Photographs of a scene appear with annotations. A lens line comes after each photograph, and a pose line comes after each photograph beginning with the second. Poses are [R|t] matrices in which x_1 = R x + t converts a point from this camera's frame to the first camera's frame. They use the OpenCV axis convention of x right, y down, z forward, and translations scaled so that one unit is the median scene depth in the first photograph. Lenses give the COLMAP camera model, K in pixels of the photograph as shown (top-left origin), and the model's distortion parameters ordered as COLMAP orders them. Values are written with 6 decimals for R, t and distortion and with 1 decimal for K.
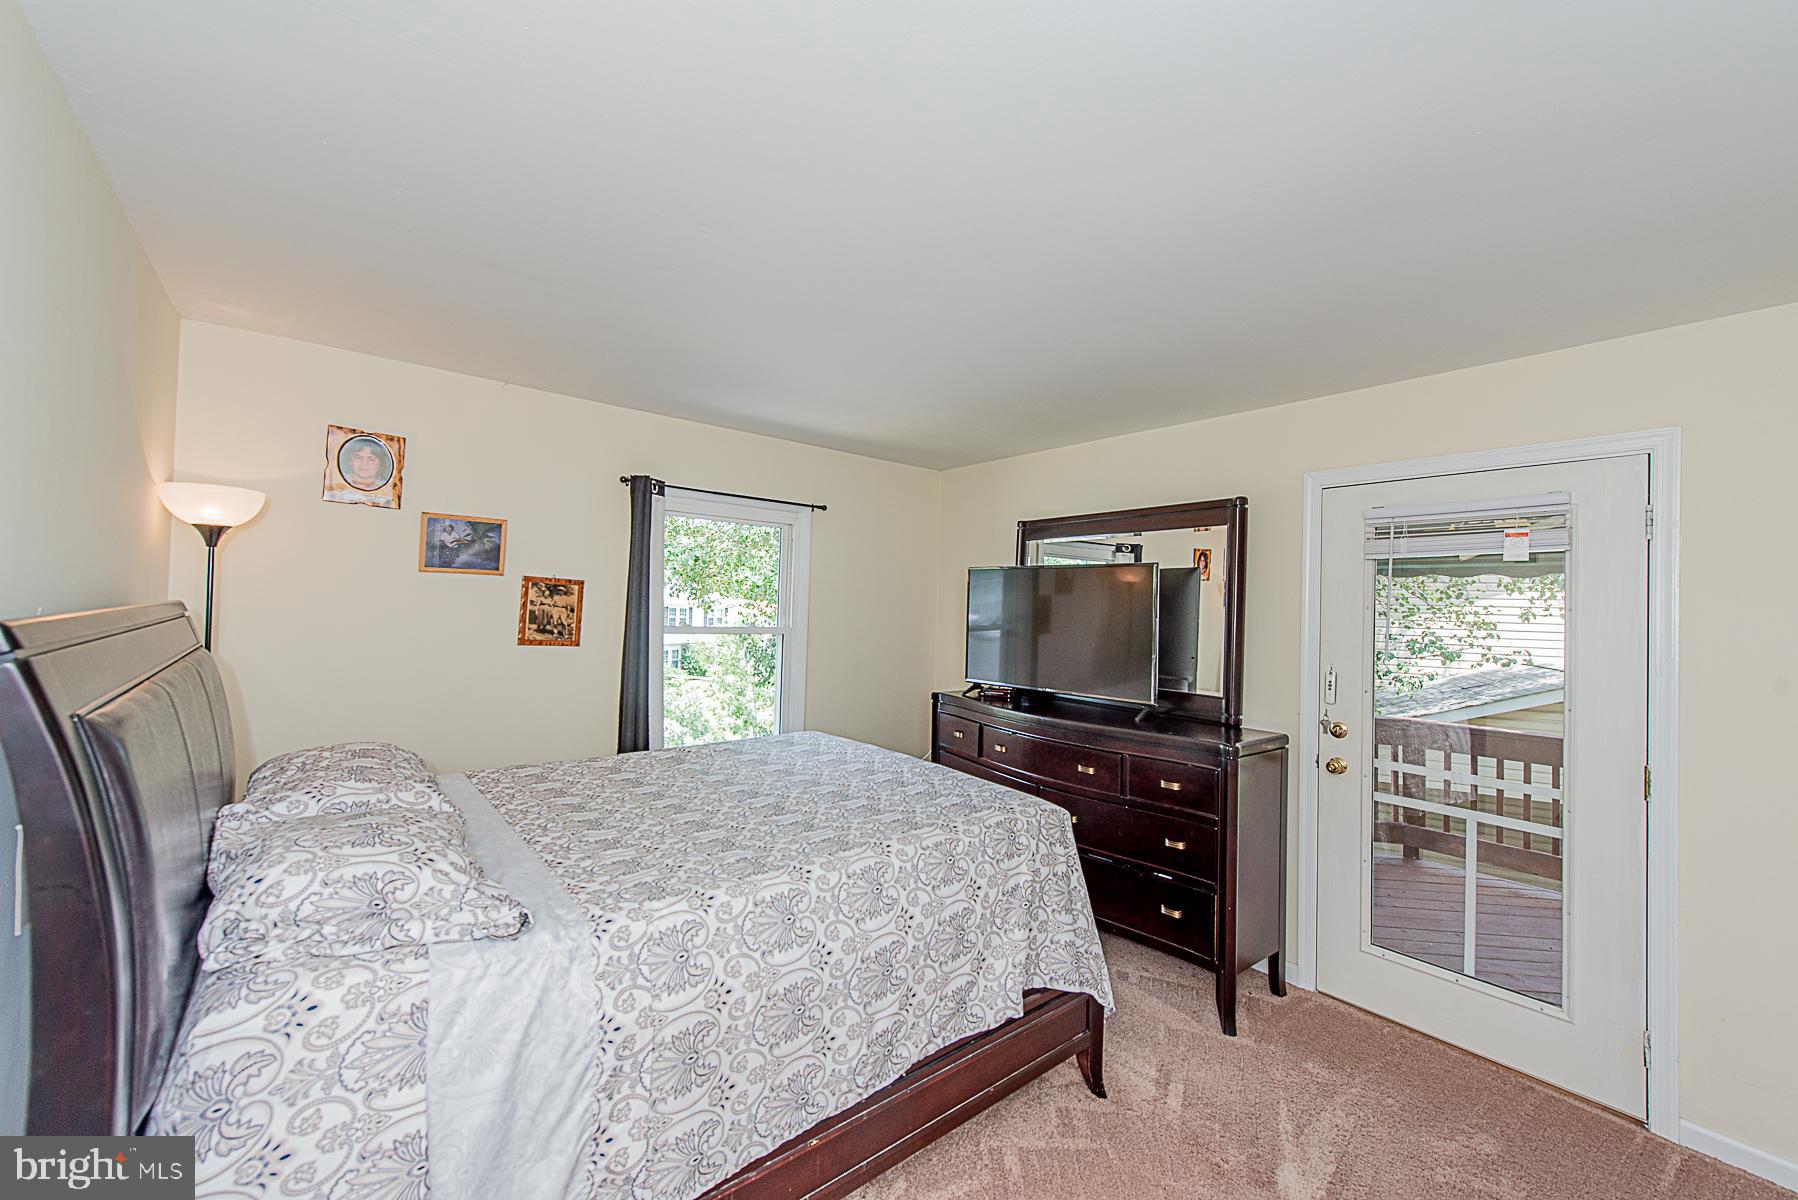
lens RADIAL K [[696.8, 0, 900.0], [0, 696.8, 596.7], [0, 0, 1]] dist [0.004272, -0.000492]
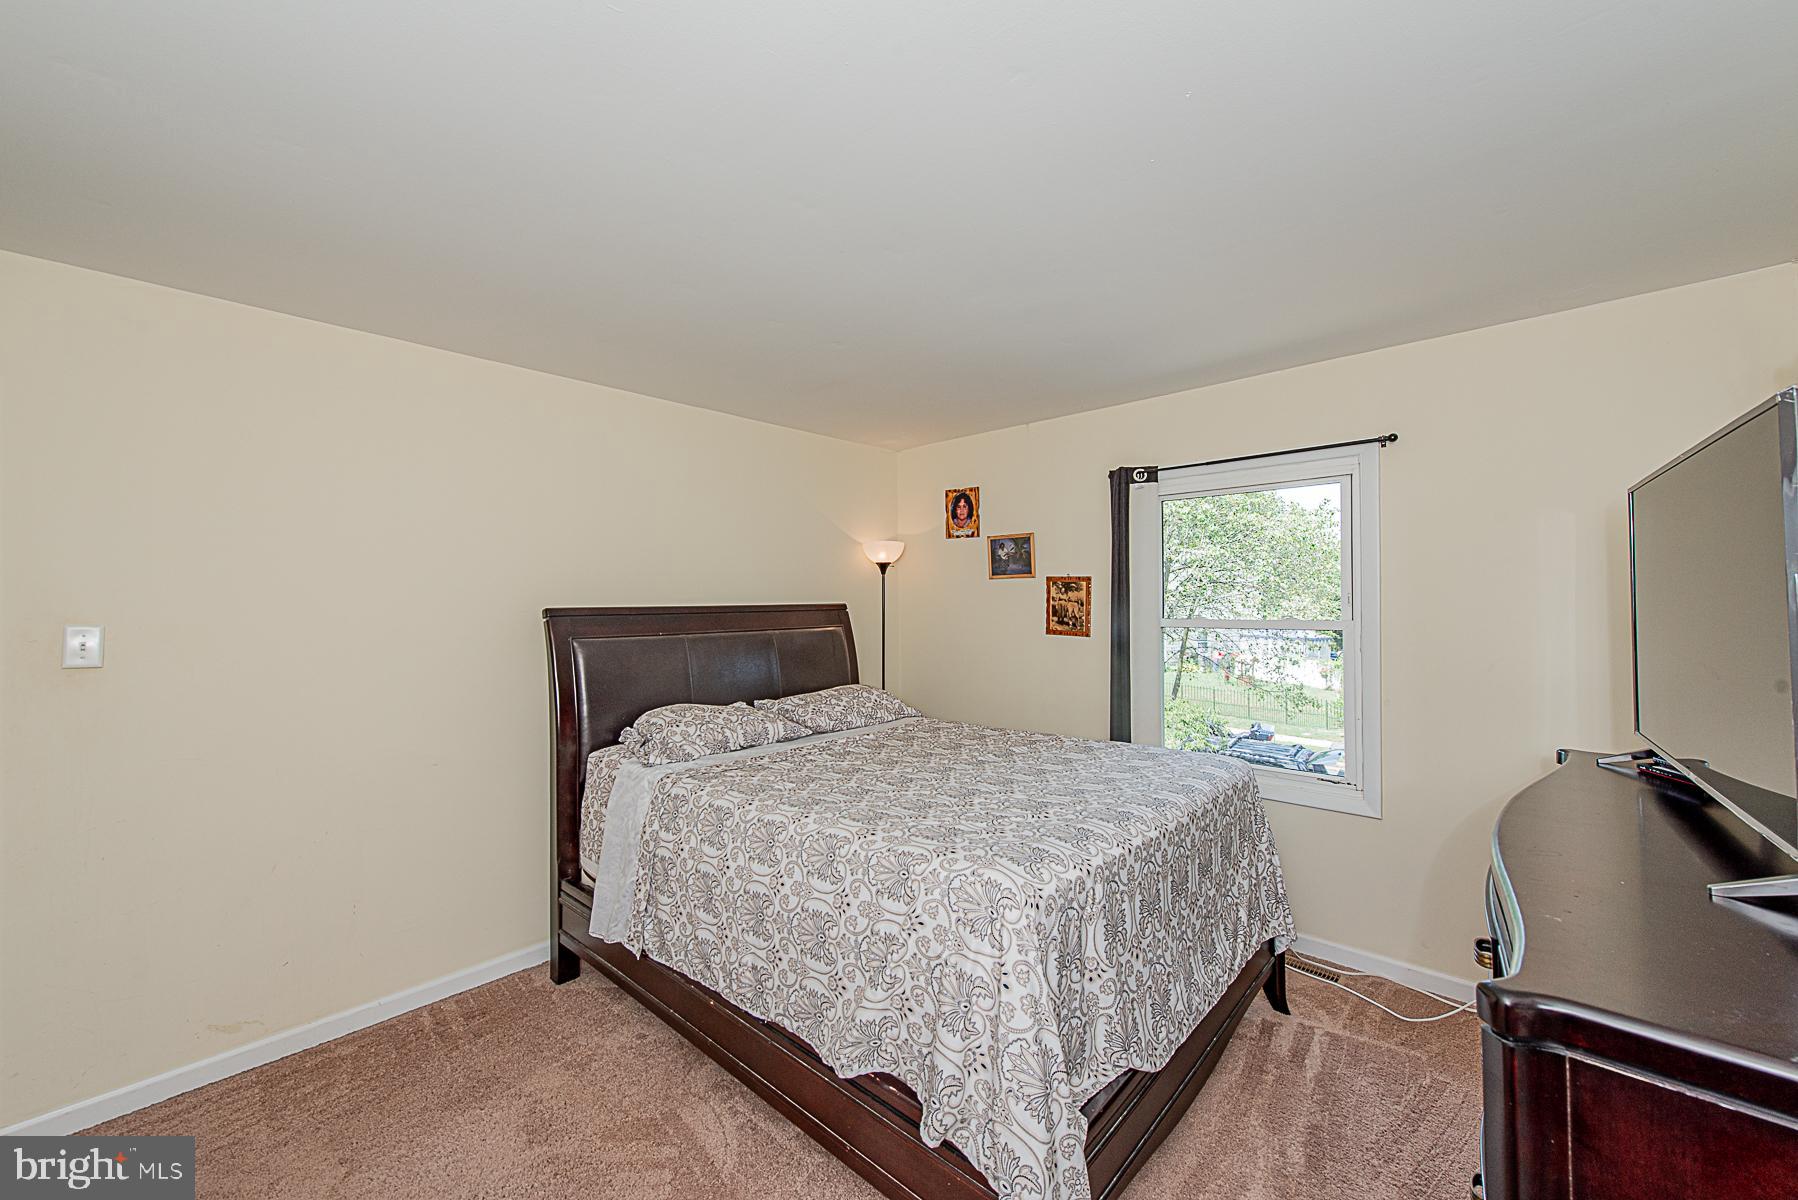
lens RADIAL K [[696.8, 0, 900.0], [0, 696.8, 596.7], [0, 0, 1]] dist [0.004272, -0.000492]
pose [[0.140910, -0.039128, -0.989249, 0.606188], [0.029651, 0.998937, -0.035288, 0.039319], [0.989578, -0.024360, 0.141920, 0.574717]]
